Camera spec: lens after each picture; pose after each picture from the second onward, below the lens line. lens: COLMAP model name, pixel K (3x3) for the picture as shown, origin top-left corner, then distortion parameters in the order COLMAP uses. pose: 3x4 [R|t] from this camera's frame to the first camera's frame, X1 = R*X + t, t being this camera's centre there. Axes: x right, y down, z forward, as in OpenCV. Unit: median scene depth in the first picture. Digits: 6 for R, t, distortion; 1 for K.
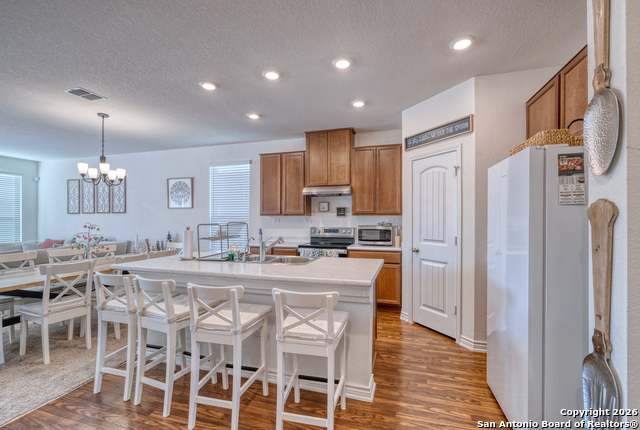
lens RADIAL K [[270.5, 0, 324.7], [0, 270.5, 217.4], [0, 0, 1]] dist [-0.001773, 0.000412]
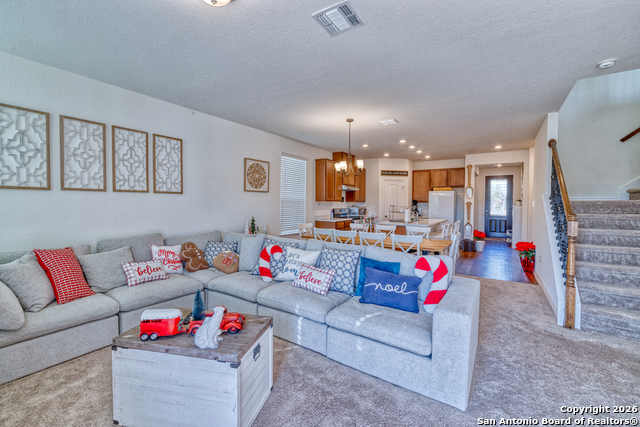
lens RADIAL K [[269.9, 0, 322.2], [0, 269.9, 210.7], [0, 0, 1]] dist [0.003358, -0.000106]
pose [[0.303859, -0.022216, 0.952458, -1.670474], [-0.010577, 0.999588, 0.026690, 0.006481], [-0.952658, -0.018184, 0.303499, 0.588854]]
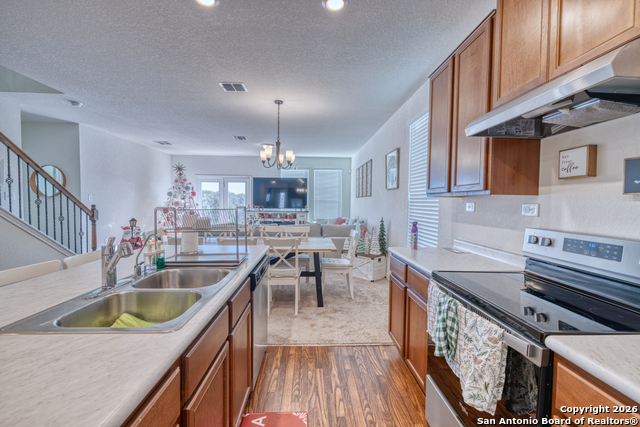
lens RADIAL K [[269.9, 0, 322.3], [0, 269.9, 211.4], [0, 0, 1]] dist [0.003358, -0.000106]
pose [[0.326785, 0.037651, -0.944348, 0.190875], [-0.003144, 0.999244, 0.038752, 0.002957], [0.945093, -0.009694, 0.326656, 0.655926]]
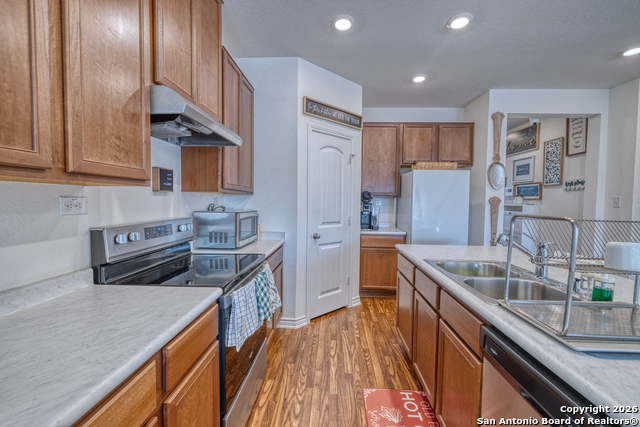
lens RADIAL K [[269.9, 0, 323.9], [0, 269.9, 210.8], [0, 0, 1]] dist [0.003358, -0.000106]
pose [[-0.230767, -0.040254, 0.972176, -0.374912], [-0.018798, 0.999142, 0.036908, 0.004782], [-0.972827, -0.009757, -0.231326, 0.866115]]
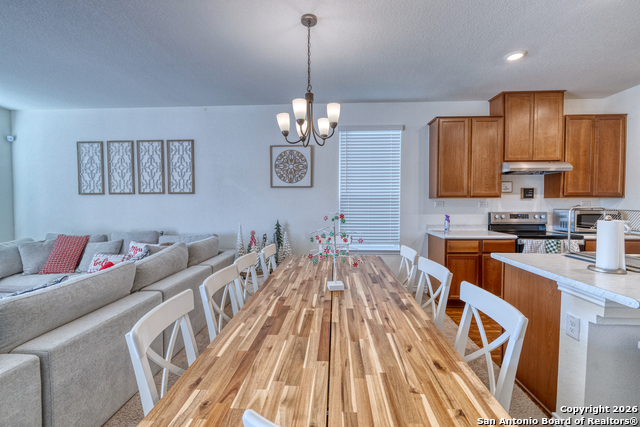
lens RADIAL K [[269.9, 0, 322.4], [0, 269.9, 210.8], [0, 0, 1]] dist [0.003358, -0.000106]
pose [[0.974683, -0.010052, 0.223366, -0.744293], [0.000350, 0.999056, 0.043436, -0.003478], [-0.223591, -0.042258, 0.973766, 0.328803]]
